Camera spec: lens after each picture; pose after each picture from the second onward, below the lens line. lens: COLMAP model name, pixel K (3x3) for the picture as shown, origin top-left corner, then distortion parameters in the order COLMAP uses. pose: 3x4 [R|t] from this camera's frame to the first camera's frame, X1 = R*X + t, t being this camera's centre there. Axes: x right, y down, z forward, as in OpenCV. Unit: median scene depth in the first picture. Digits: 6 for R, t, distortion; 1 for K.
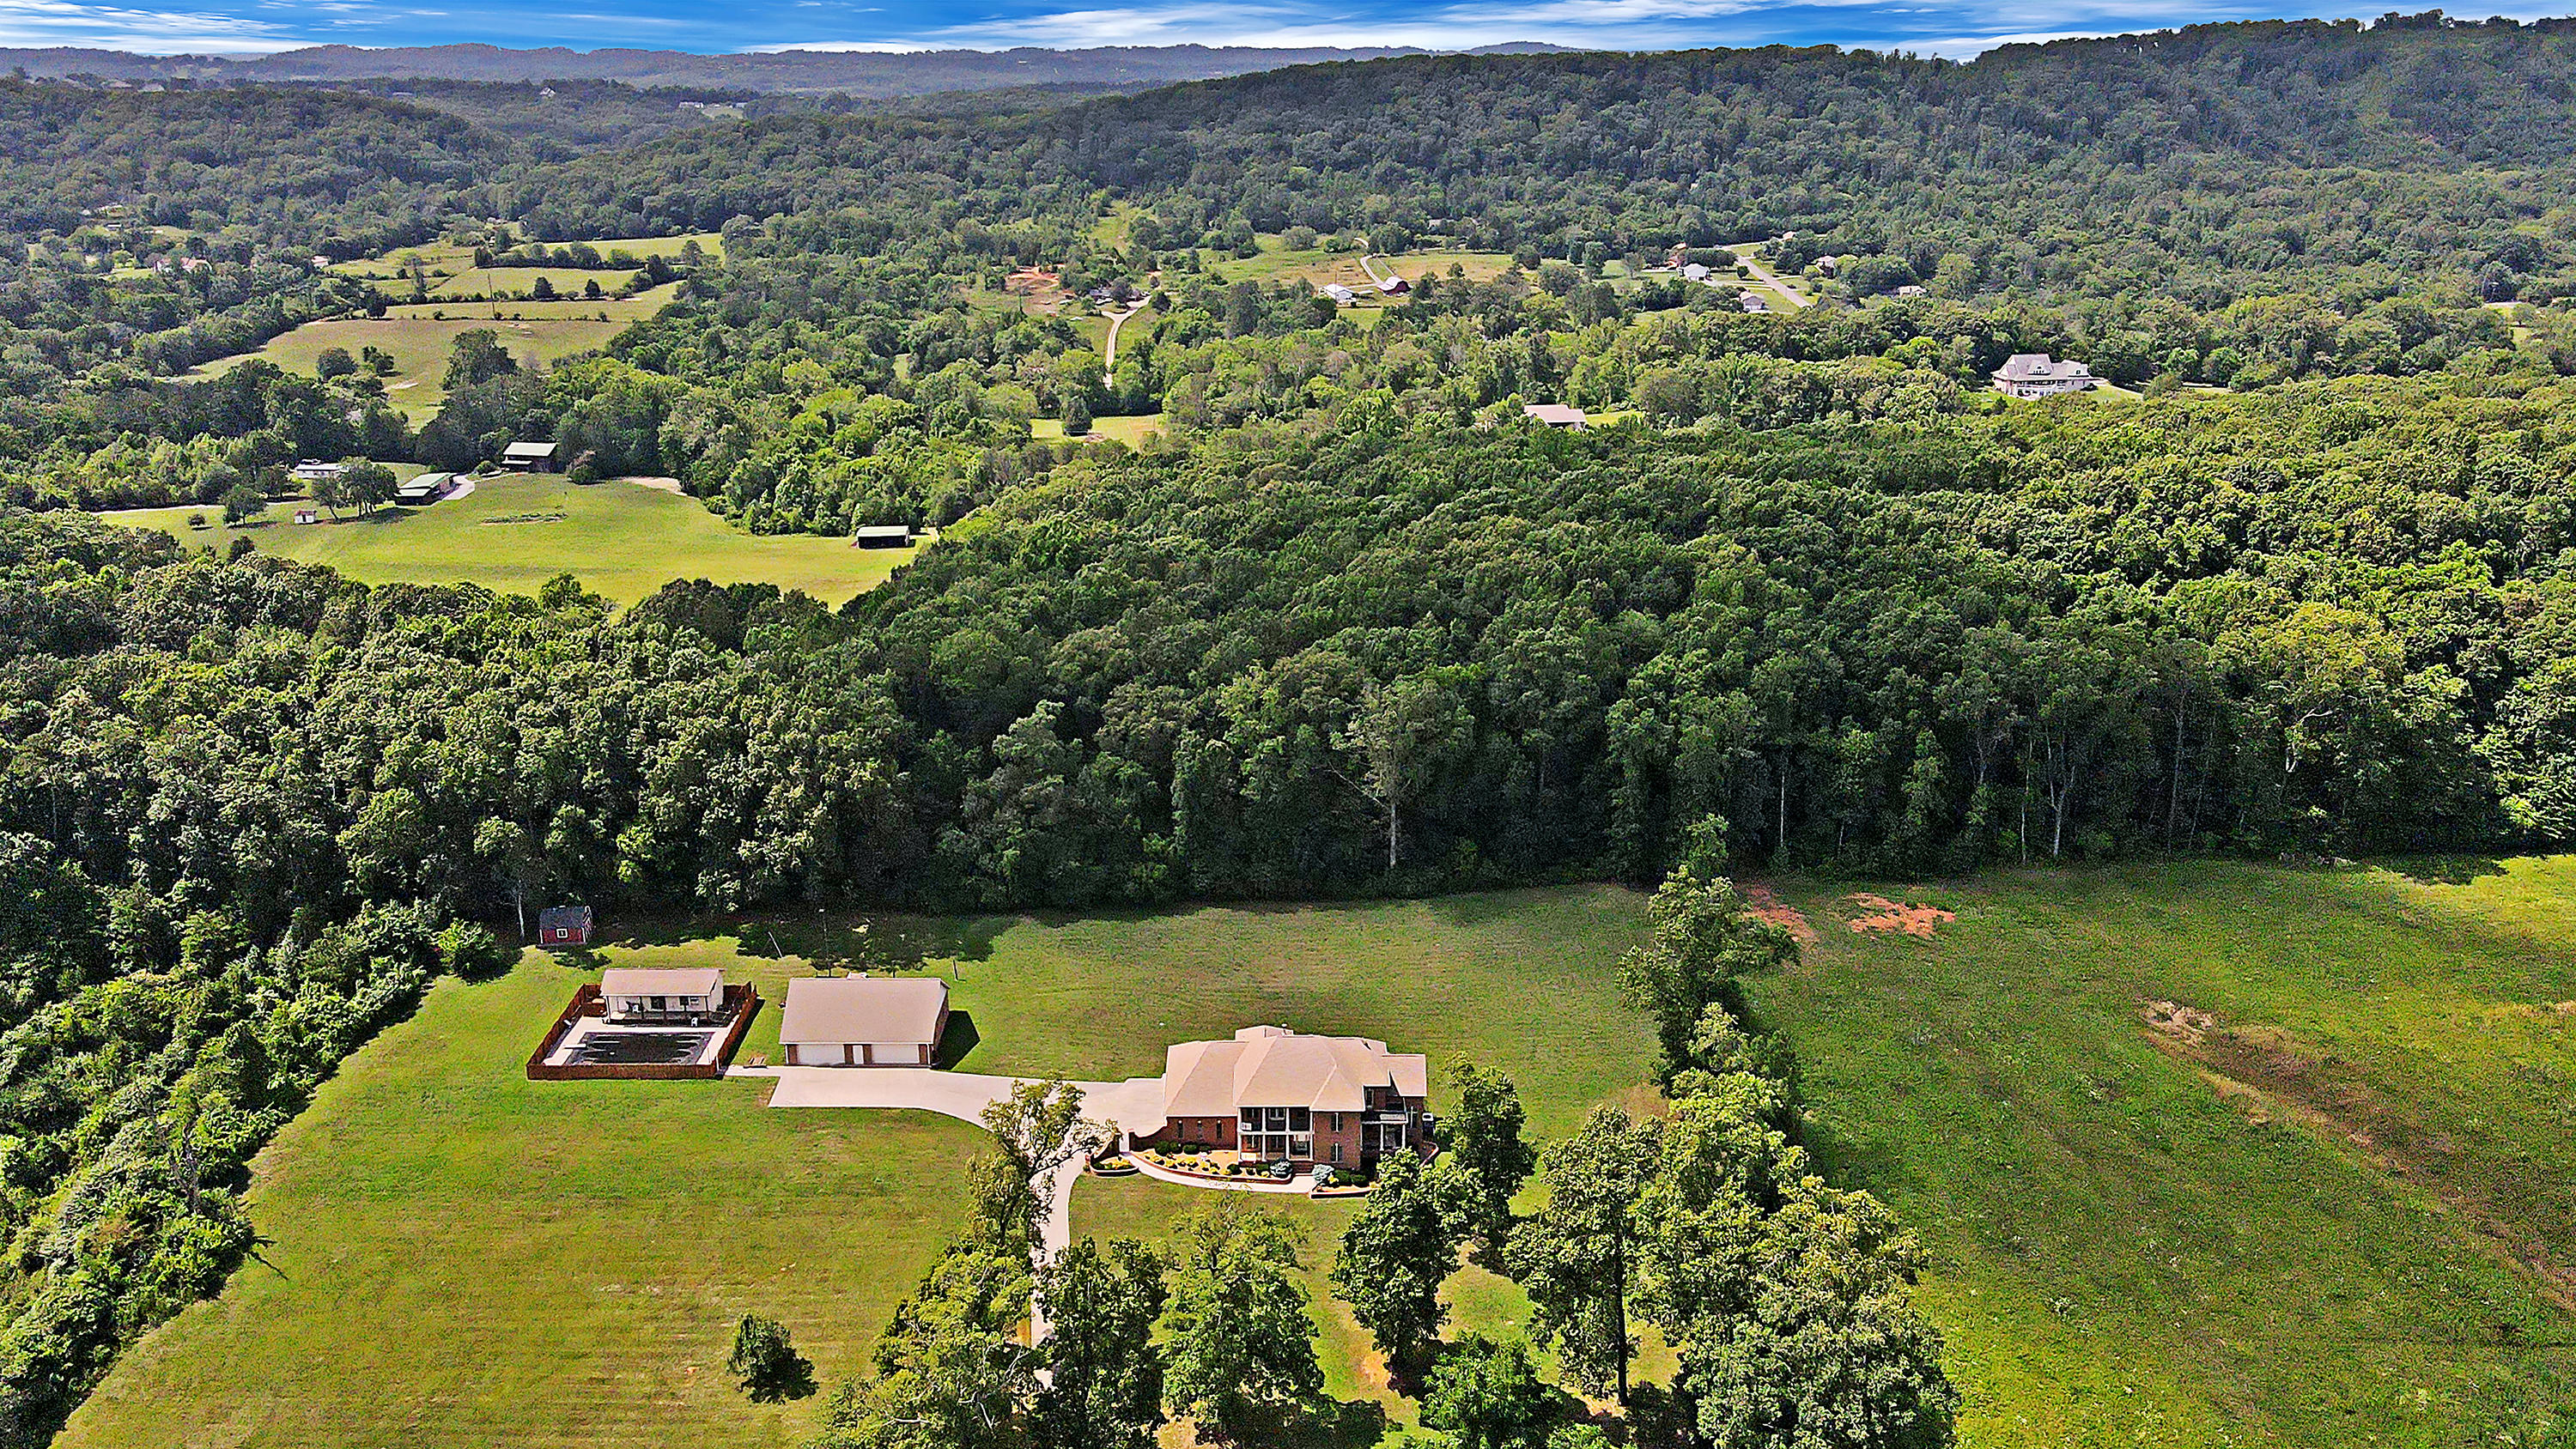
lens RADIAL K [[1937.9, 0, 1273.4], [0, 1937.9, 721.7], [0, 0, 1]] dist [-0.000830, 0.037768]
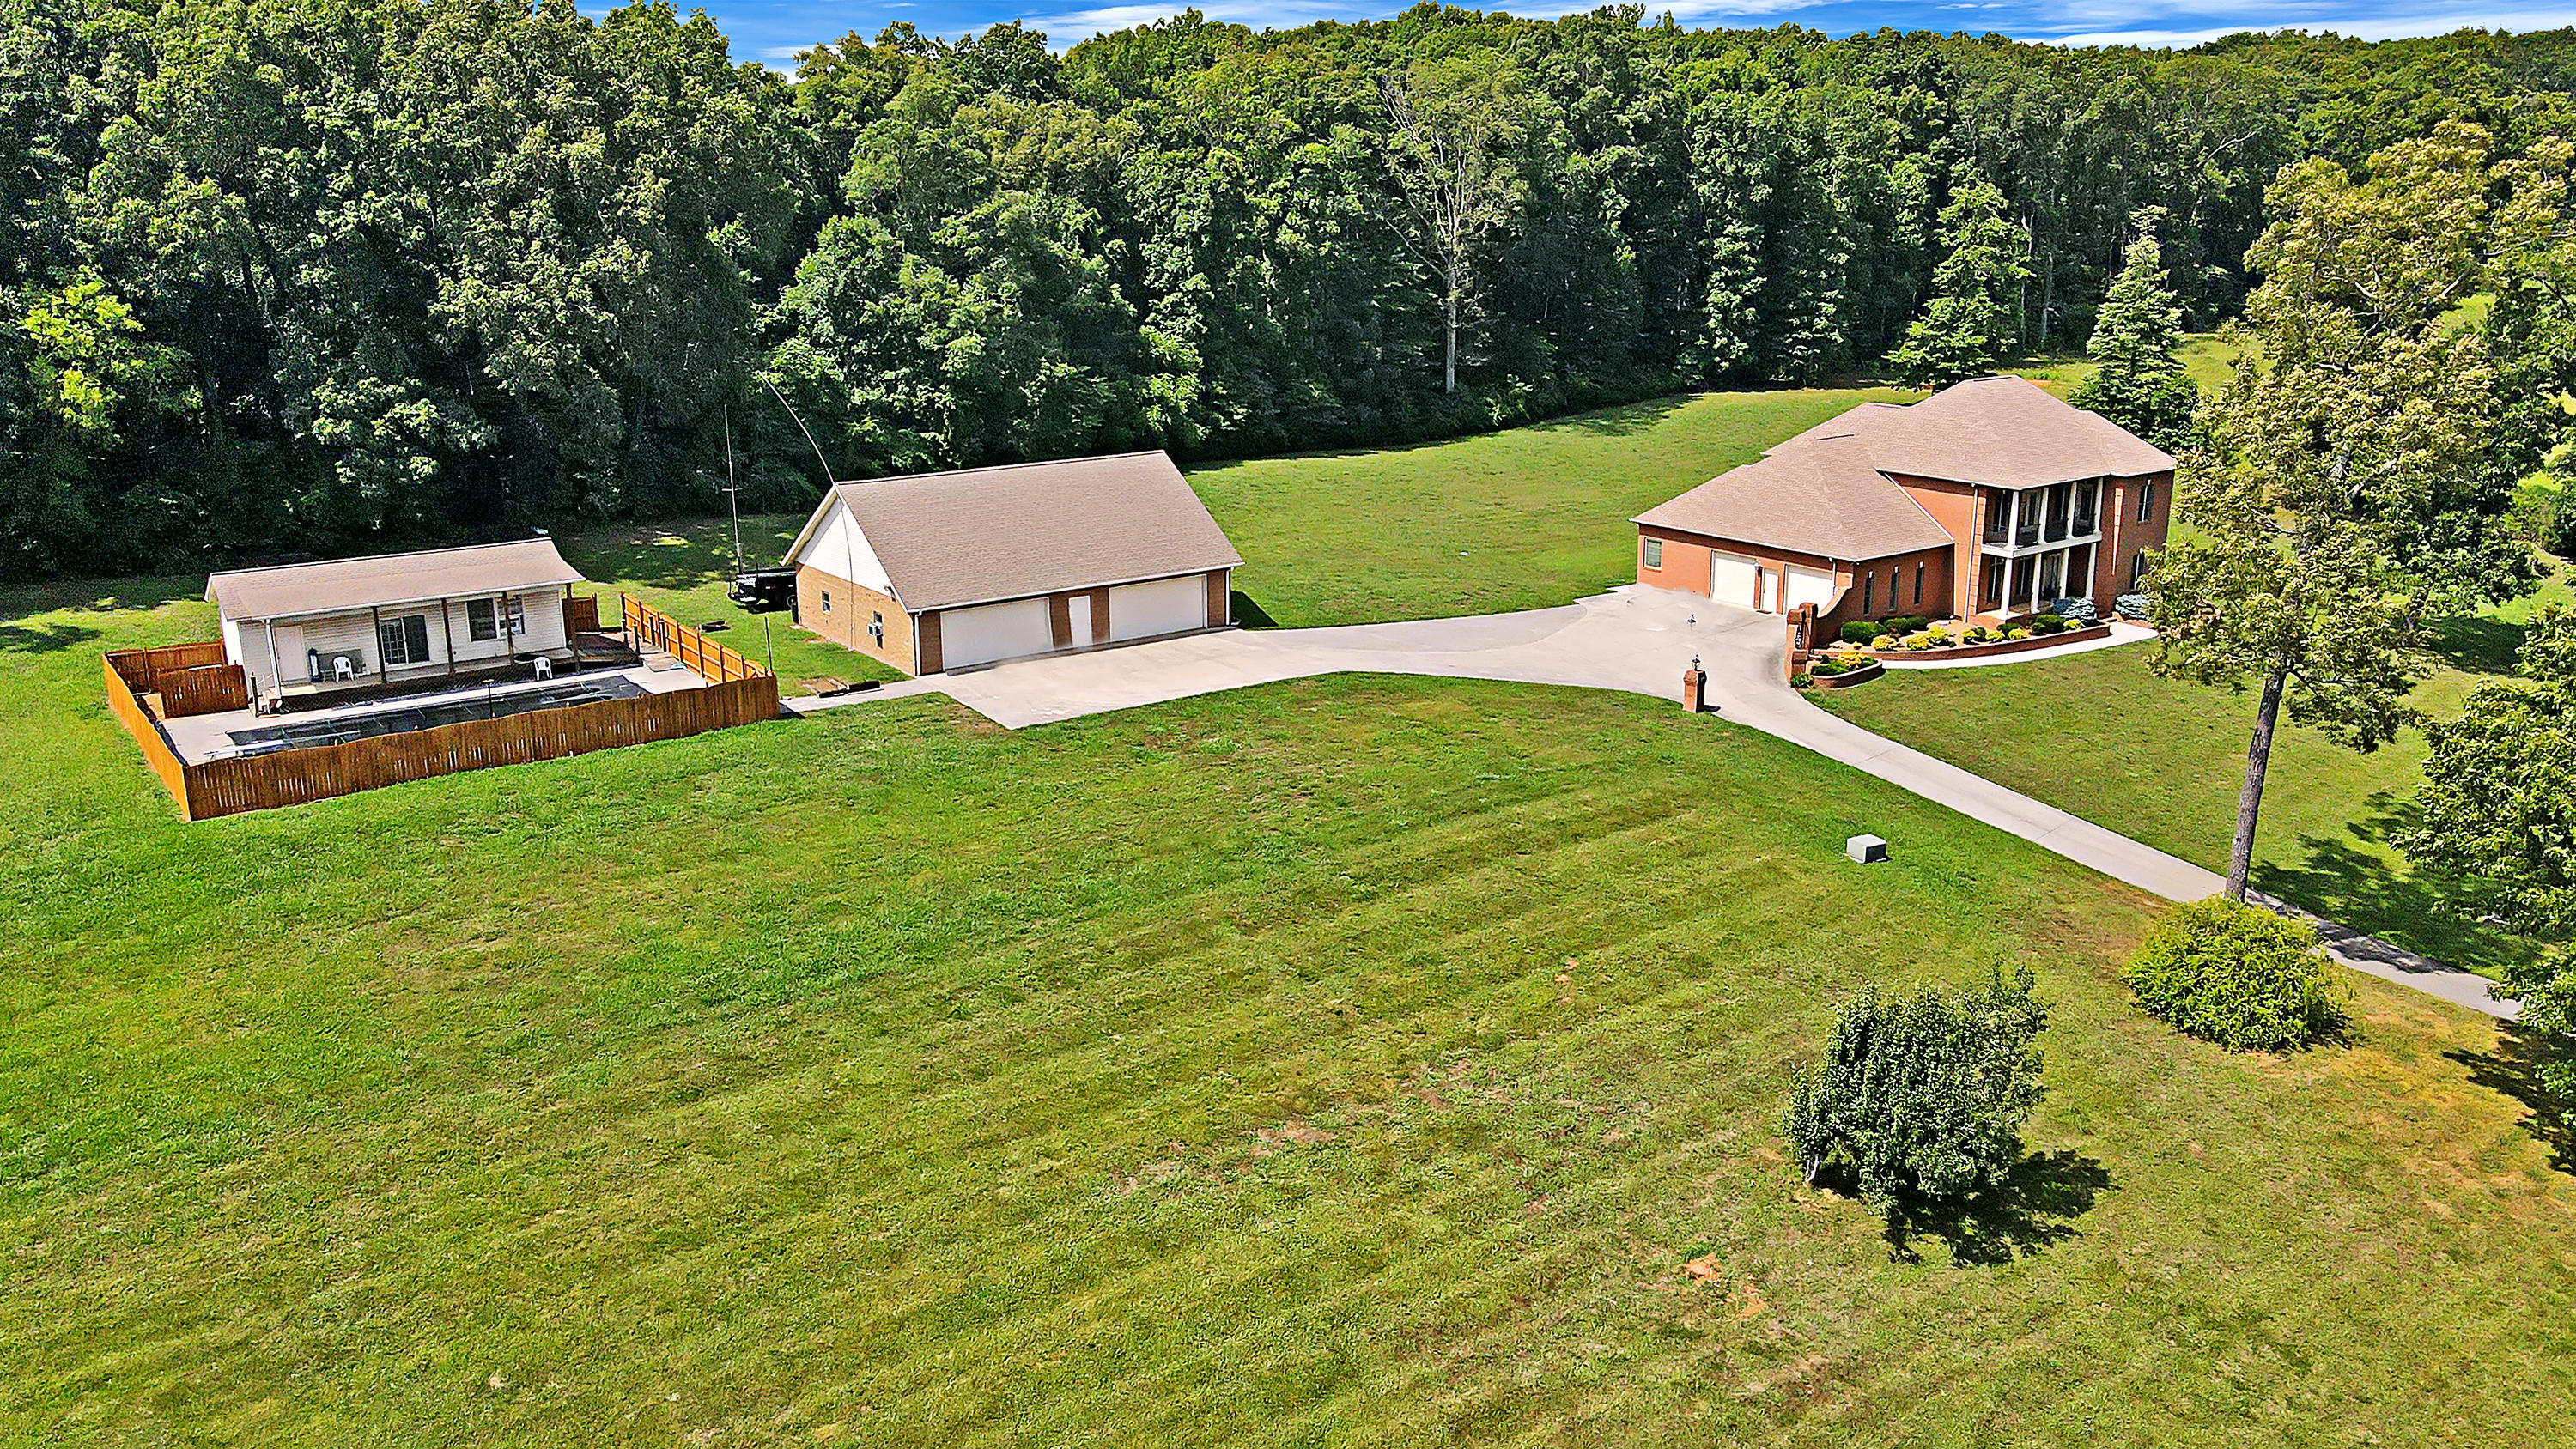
lens RADIAL K [[1937.9, 0, 1273.4], [0, 1937.9, 721.7], [0, 0, 1]] dist [-0.000830, 0.037768]
pose [[0.821316, -0.164500, 0.546241, -0.385556], [0.196416, 0.980521, -0.000044, 0.192655], [-0.535594, 0.107327, 0.837628, 0.621360]]
